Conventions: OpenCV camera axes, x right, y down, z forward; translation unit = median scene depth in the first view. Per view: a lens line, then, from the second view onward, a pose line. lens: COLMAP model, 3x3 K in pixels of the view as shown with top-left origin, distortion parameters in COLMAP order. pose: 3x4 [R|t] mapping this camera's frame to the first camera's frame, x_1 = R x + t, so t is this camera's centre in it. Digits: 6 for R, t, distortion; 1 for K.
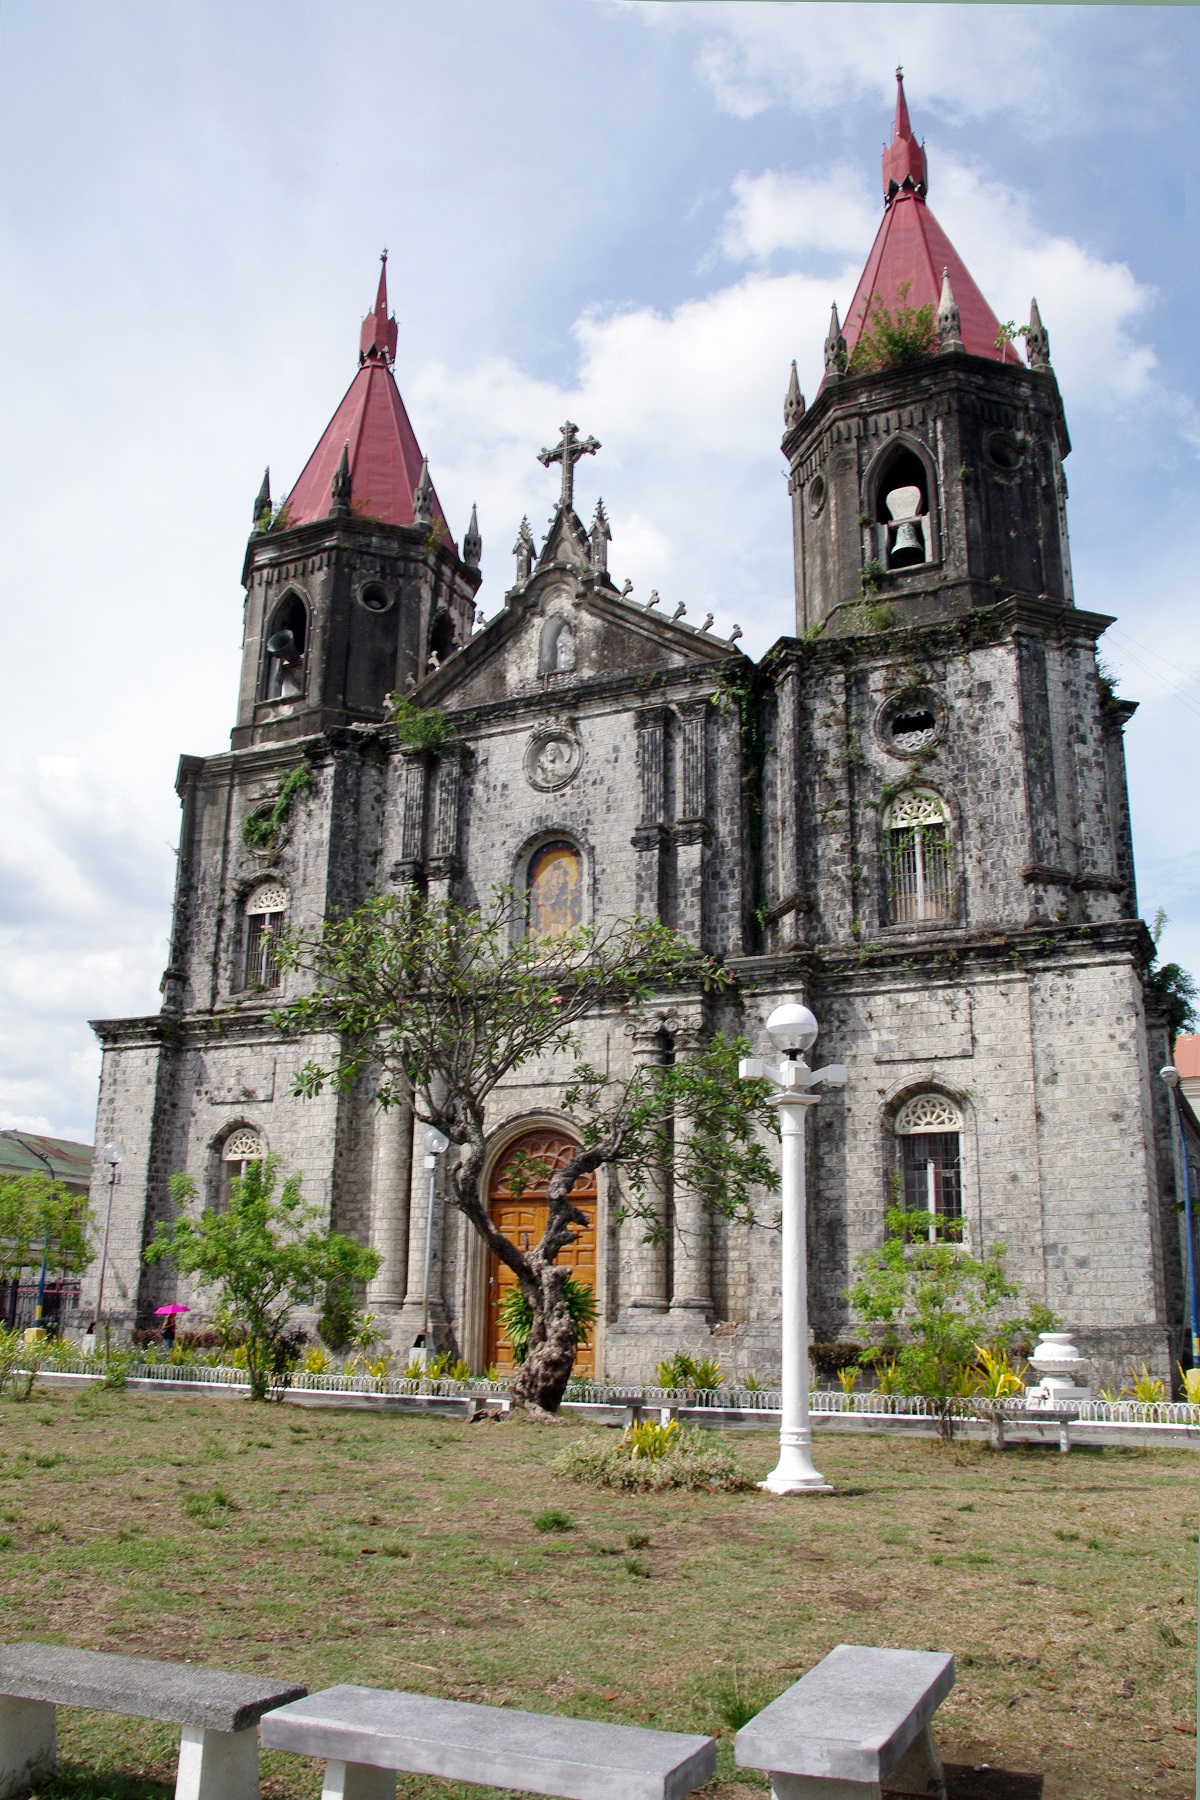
lens RADIAL K [[1454.5, 0, 580.4], [0, 1454.5, 931.4], [0, 0, 1]] dist [-0.129955, 0.112870]
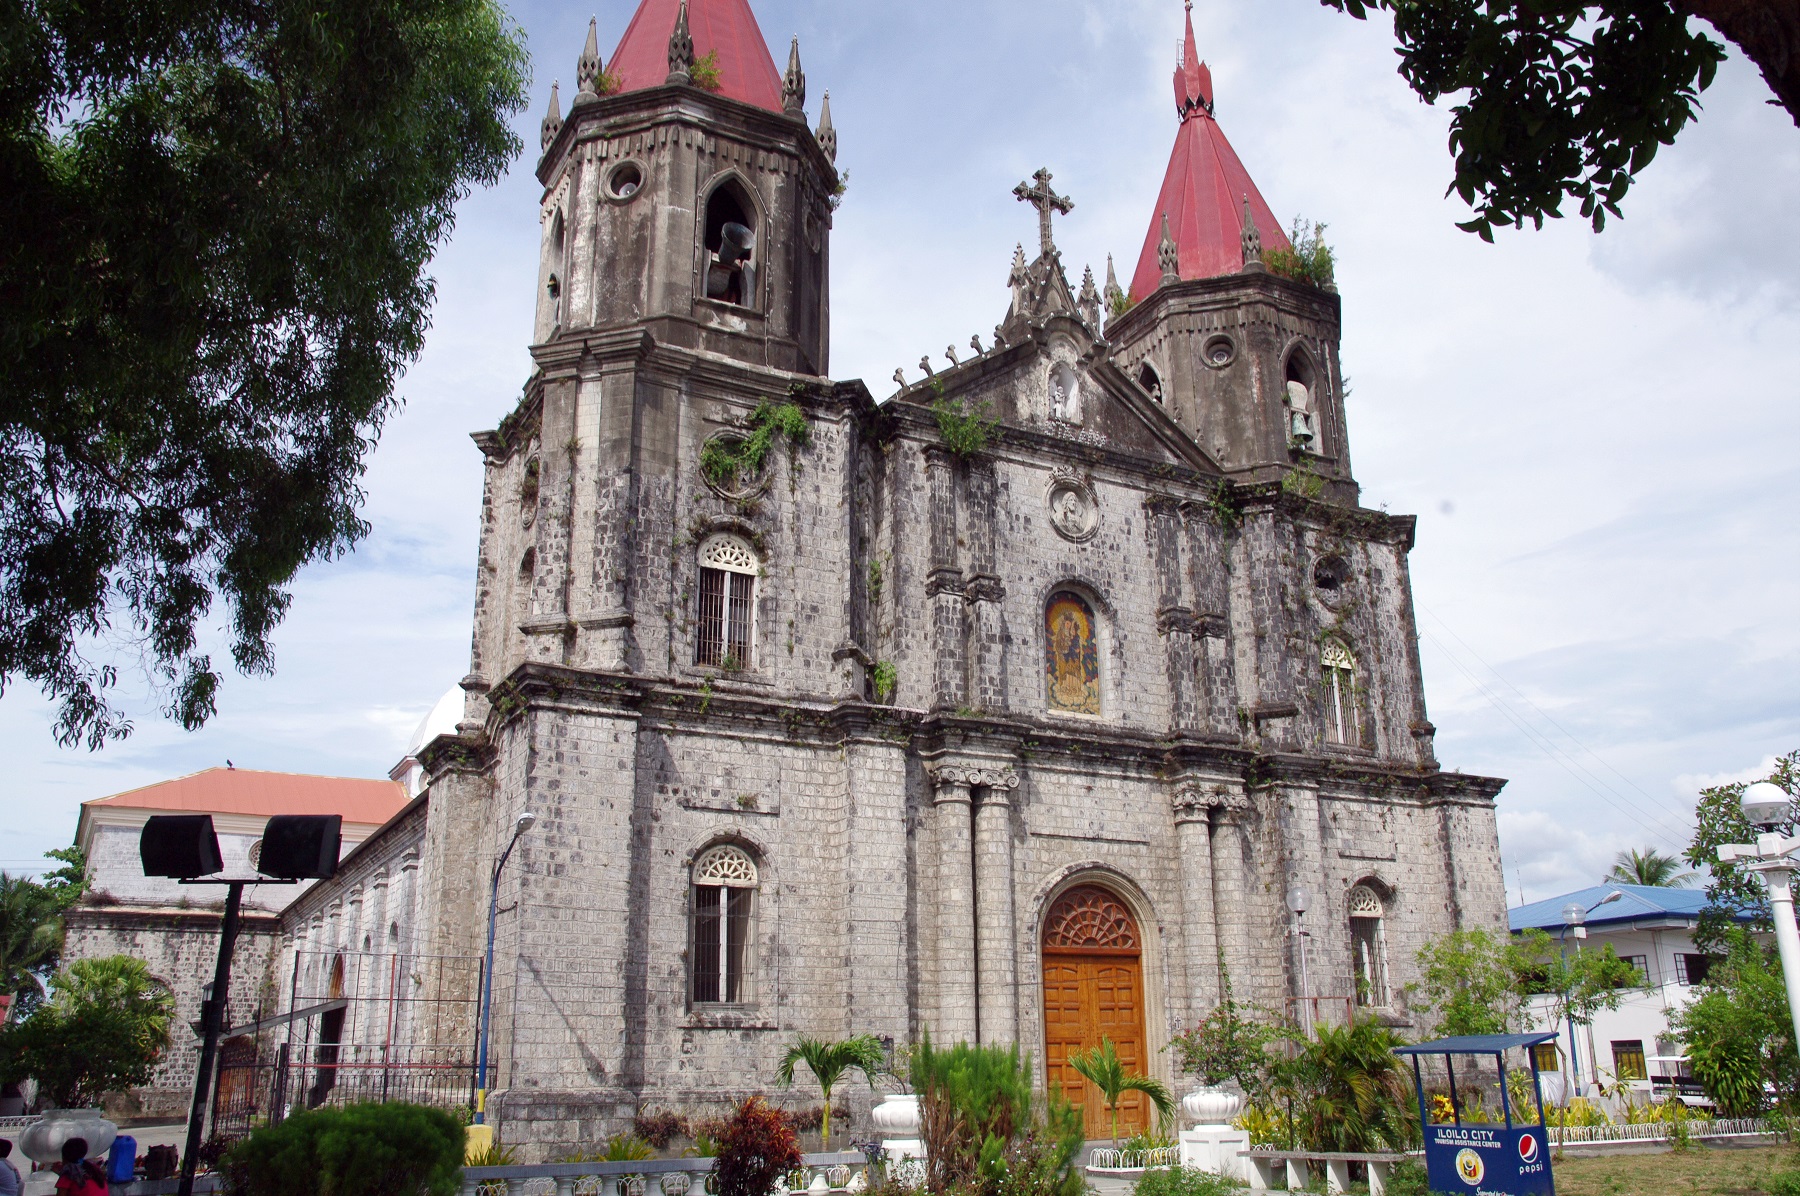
lens RADIAL K [[1488.3, 0, 900.0], [0, 1488.3, 598.0], [0, 0, 1]] dist [-0.092654, 0.004511]
pose [[0.564015, 0.227858, 0.793705, -0.914561], [-0.194719, 0.970770, -0.140321, 0.110392], [-0.802478, -0.075406, 0.591897, 0.506022]]
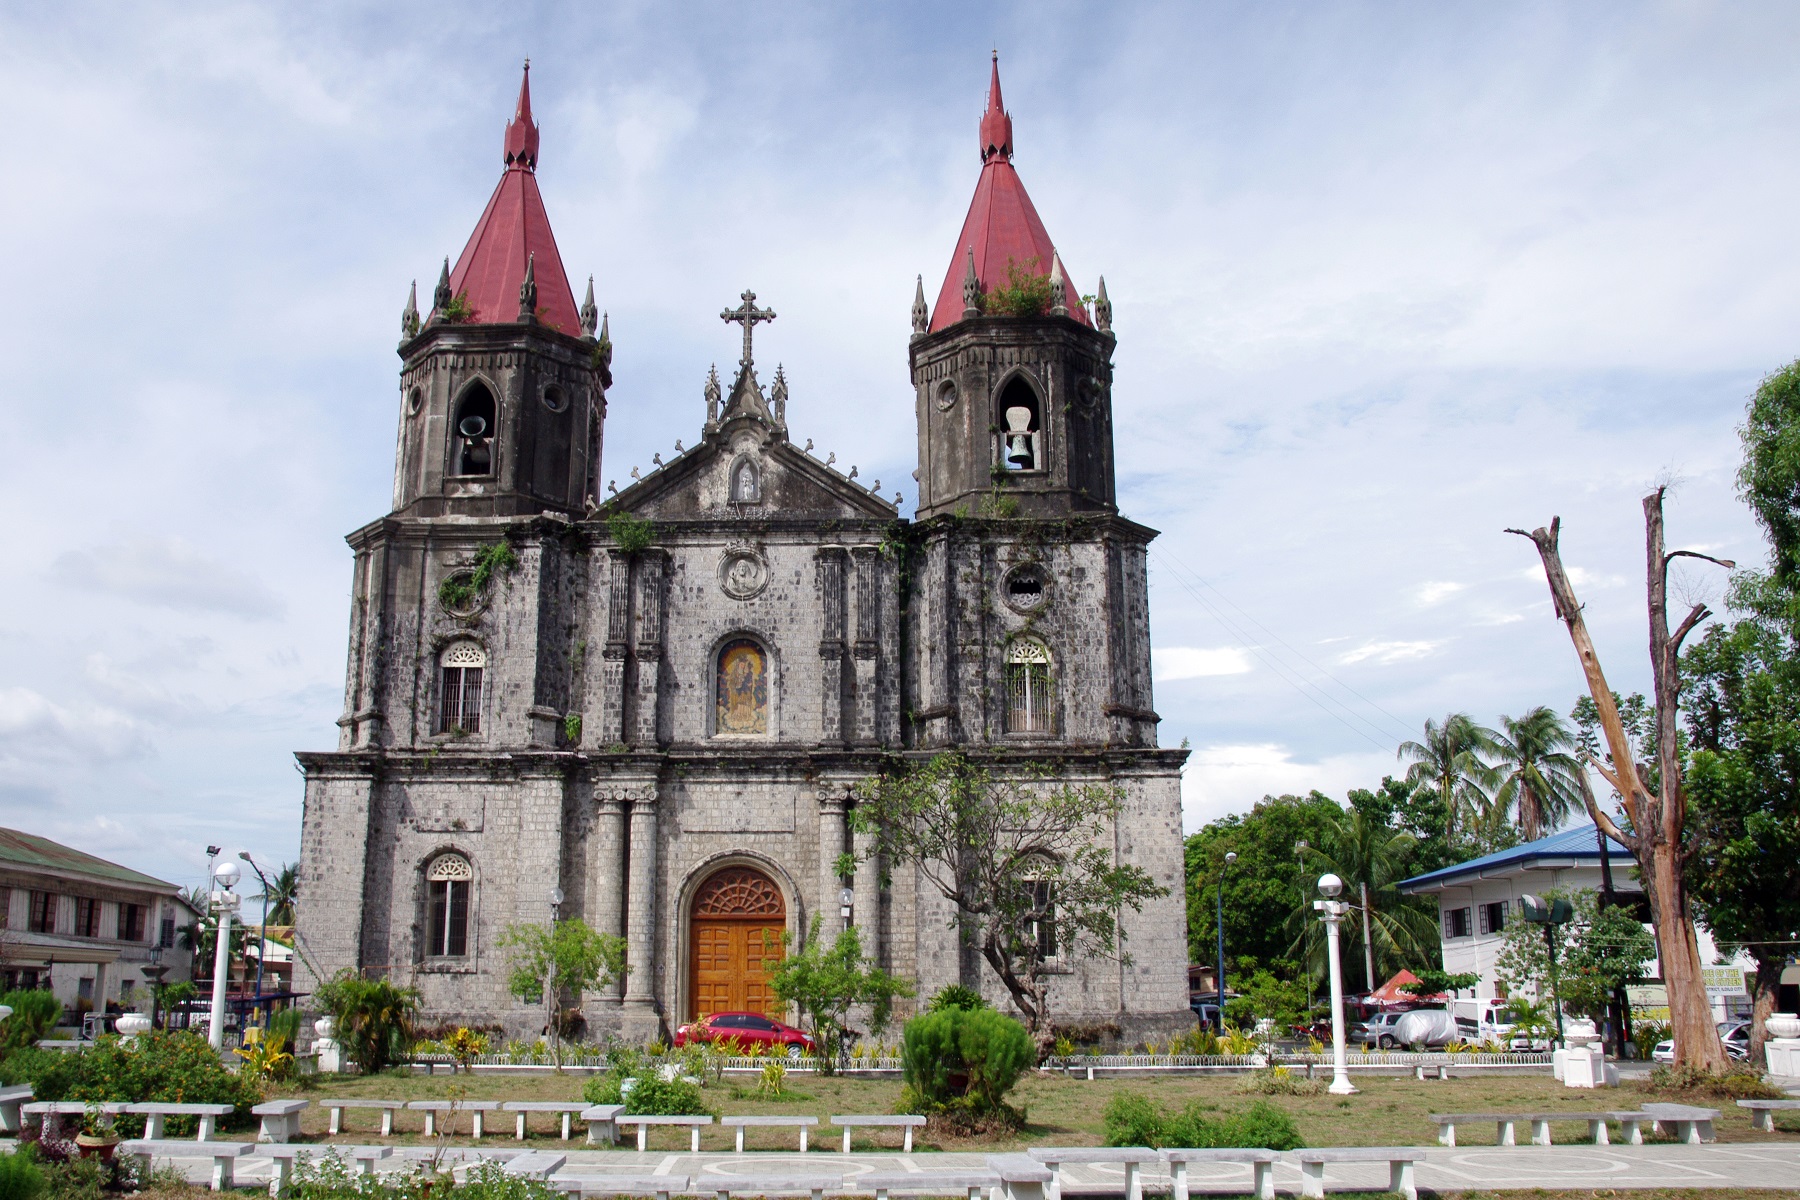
lens RADIAL K [[1454.5, 0, 839.5], [0, 1454.5, 652.6], [0, 0, 1]] dist [-0.129955, 0.112870]
pose [[0.906229, 0.077416, 0.415639, -0.484147], [-0.093798, 0.995408, 0.019109, -0.085286], [-0.412251, -0.056304, 0.909329, -0.203556]]
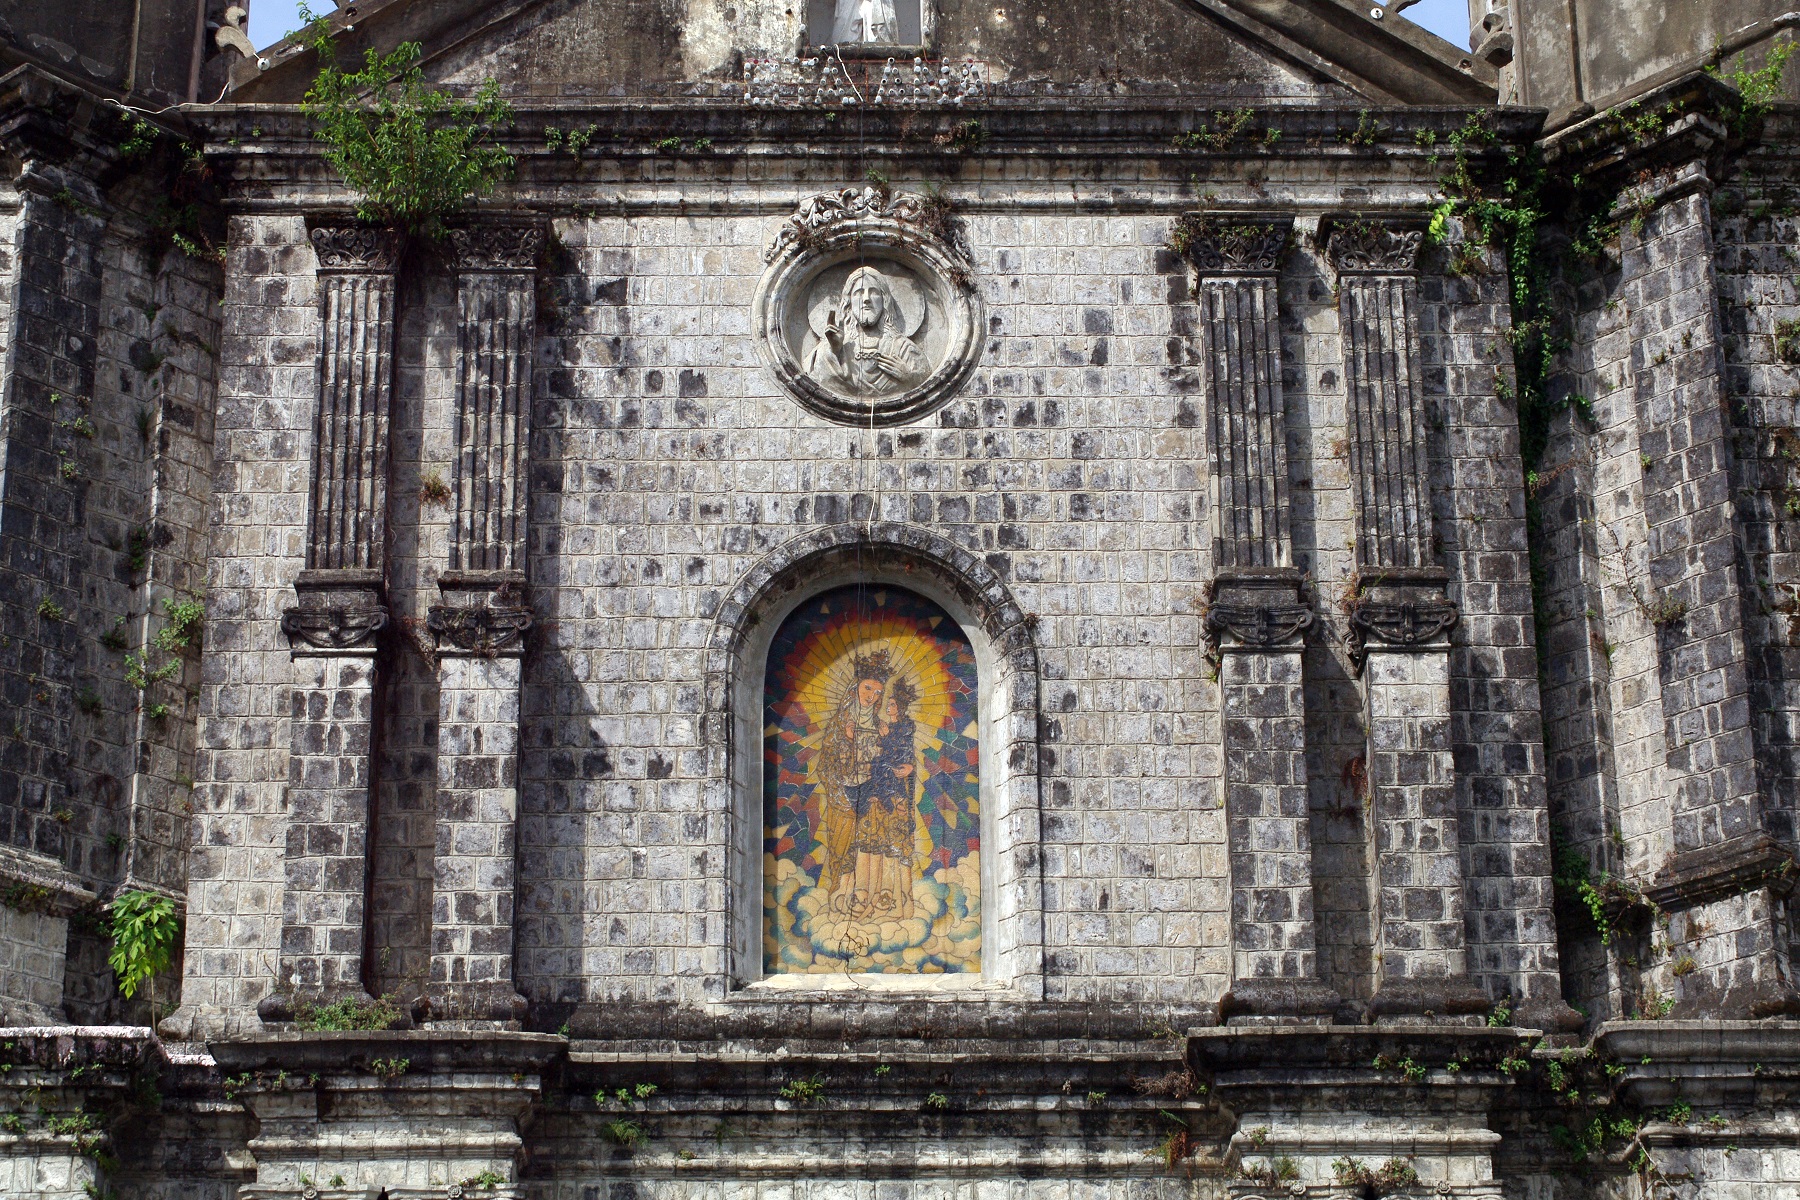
lens RADIAL K [[3981.1, 0, 900.0], [0, 3981.1, 600.0], [0, 0, 1]] dist [-0.222325, 2.980958]
pose [[0.885882, 0.147383, 0.439876, -0.388750], [-0.095708, 0.985857, -0.137568, 0.056593], [-0.453931, 0.079769, 0.887459, 0.266494]]
